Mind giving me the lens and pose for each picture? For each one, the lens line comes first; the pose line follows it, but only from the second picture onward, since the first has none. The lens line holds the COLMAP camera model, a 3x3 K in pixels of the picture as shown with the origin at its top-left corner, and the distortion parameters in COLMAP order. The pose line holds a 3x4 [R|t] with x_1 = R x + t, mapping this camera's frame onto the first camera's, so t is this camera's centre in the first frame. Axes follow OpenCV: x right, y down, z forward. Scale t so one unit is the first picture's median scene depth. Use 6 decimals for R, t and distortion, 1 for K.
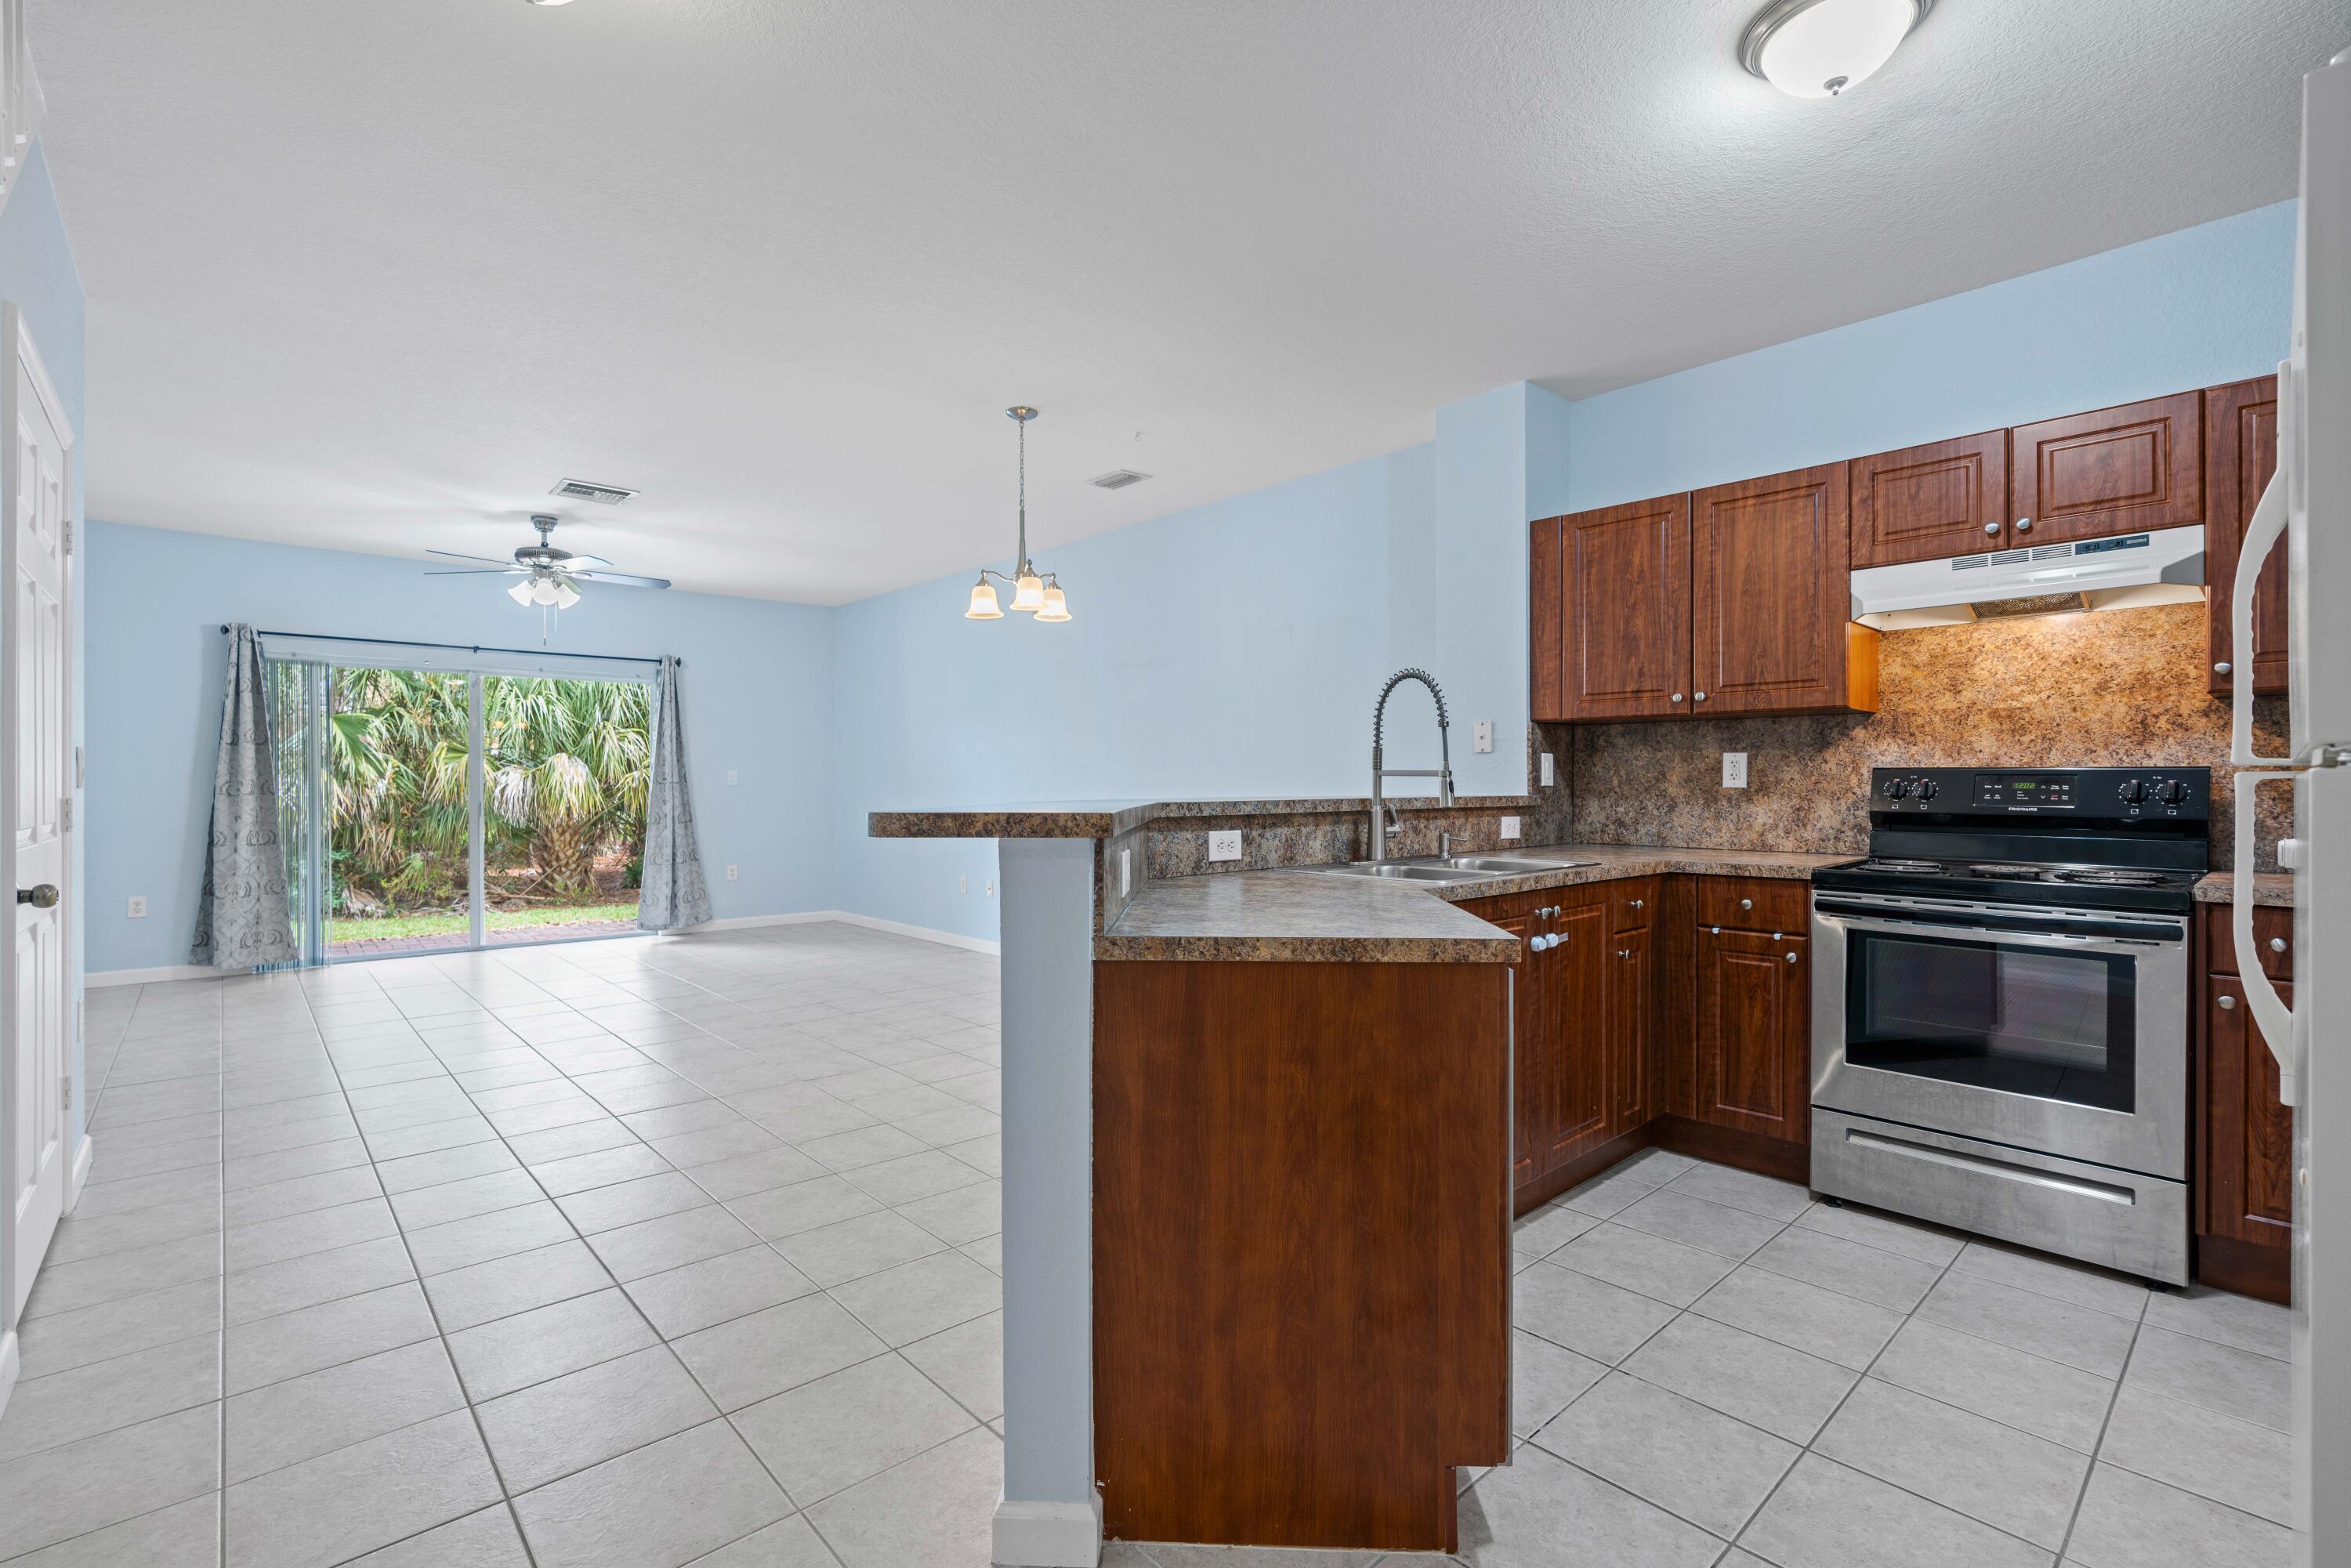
lens RADIAL K [[1054.8, 0, 1164.9], [0, 1054.8, 787.0], [0, 0, 1]] dist [-0.013109, 0.006150]
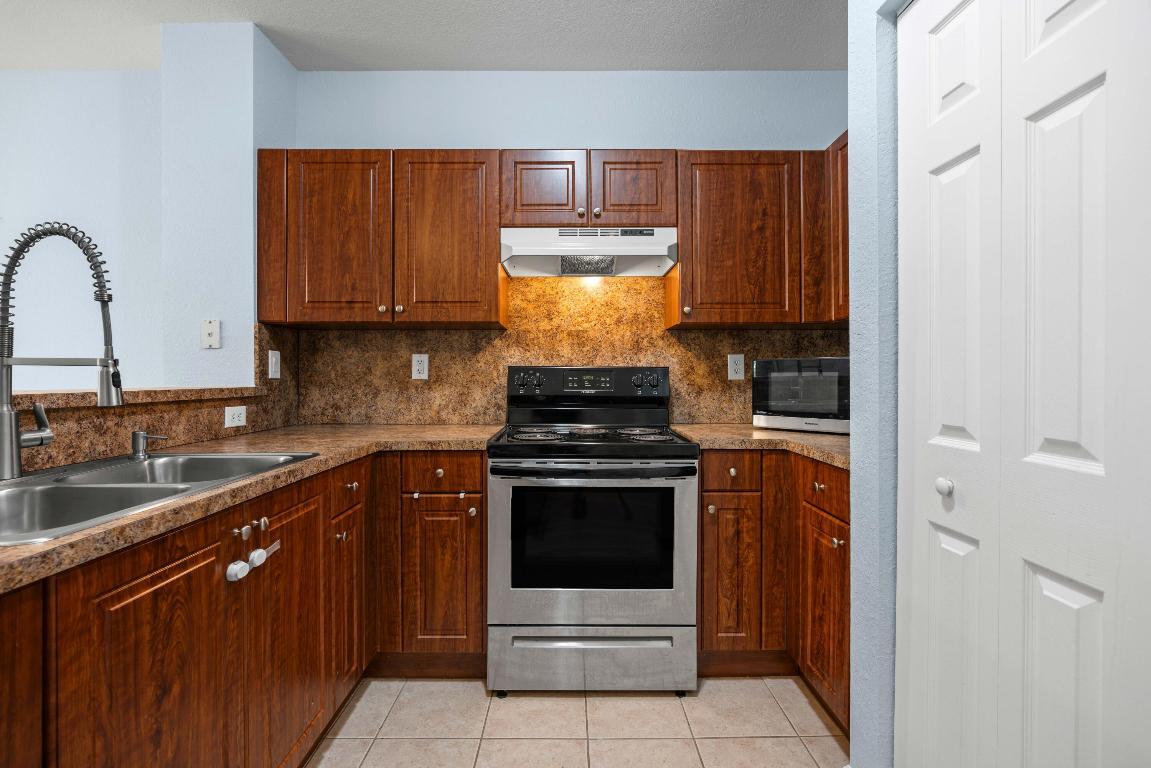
lens RADIAL K [[517.5, 0, 576.3], [0, 517.5, 376.5], [0, 0, 1]] dist [-0.010039, 0.000232]
pose [[0.664551, 0.000817, 0.747242, 0.198932], [0.002587, 0.999991, -0.003394, -0.000333], [-0.747238, 0.004188, 0.664543, 0.462554]]
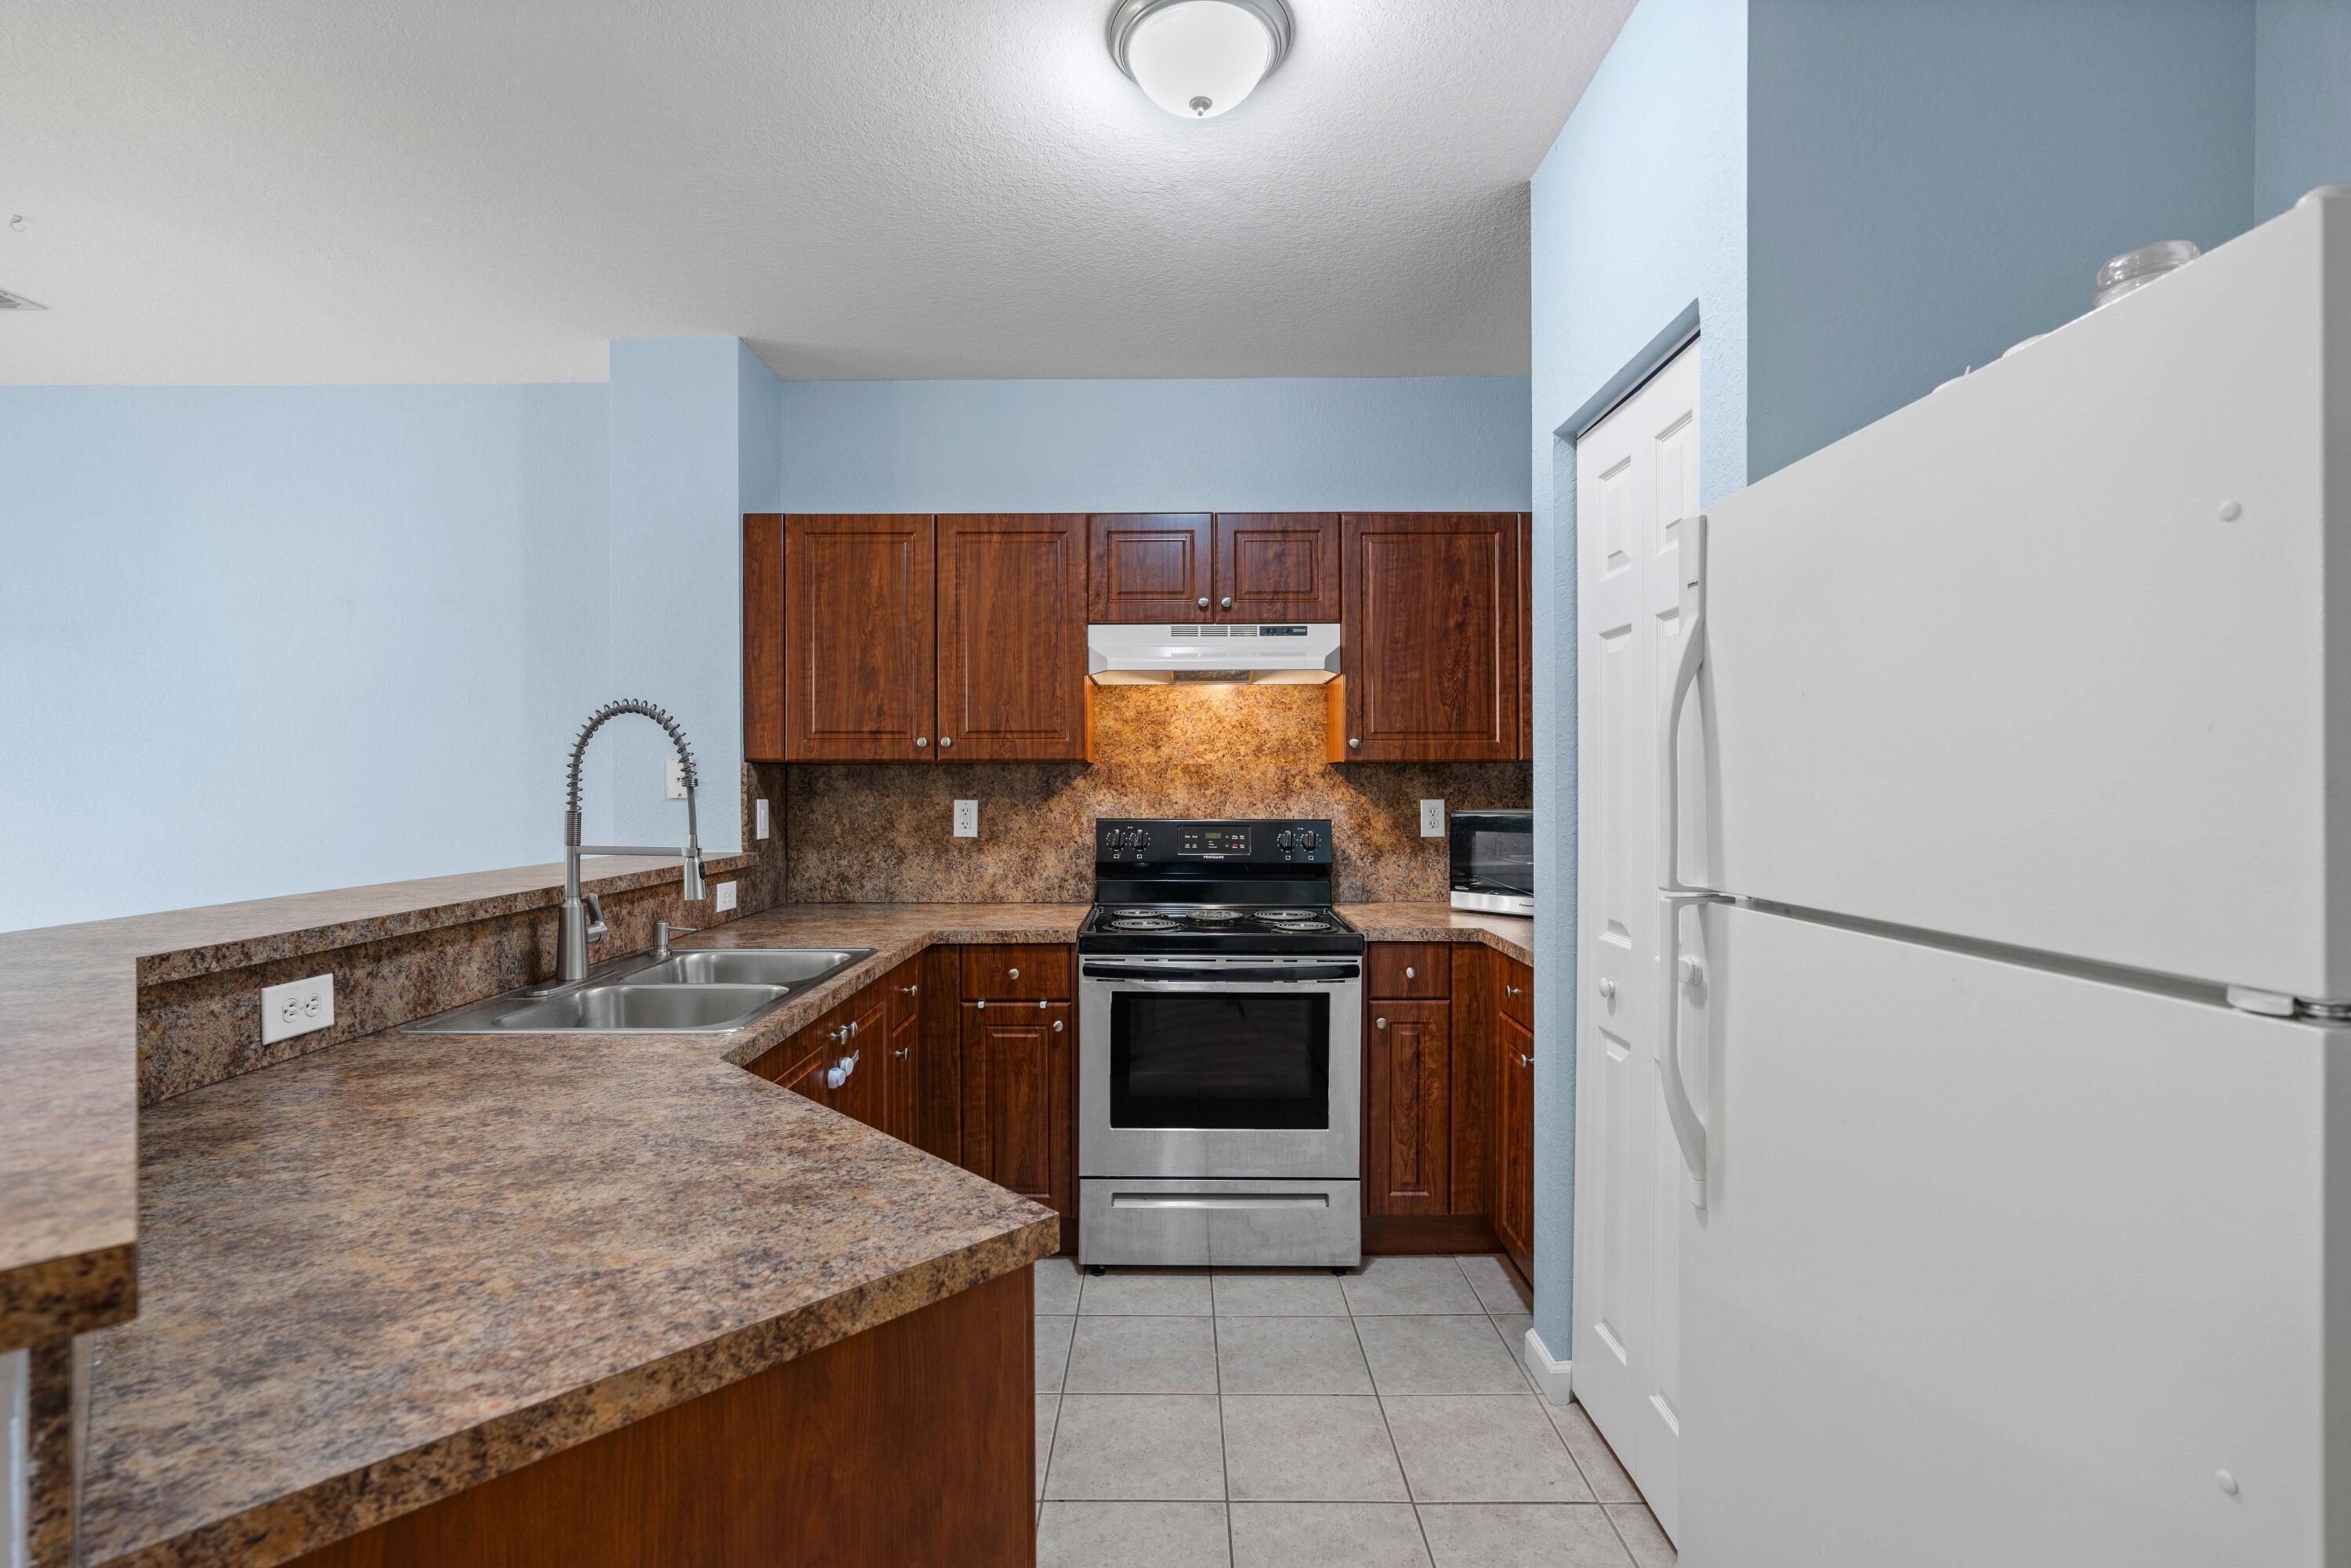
lens RADIAL K [[1049.3, 0, 1176.6], [0, 1049.3, 791.9], [0, 0, 1]] dist [-0.009900, 0.000411]
pose [[0.671573, -0.006290, 0.740912, -0.033147], [0.003912, 0.999980, 0.004943, -0.051638], [-0.740928, -0.000421, 0.671584, 0.268836]]
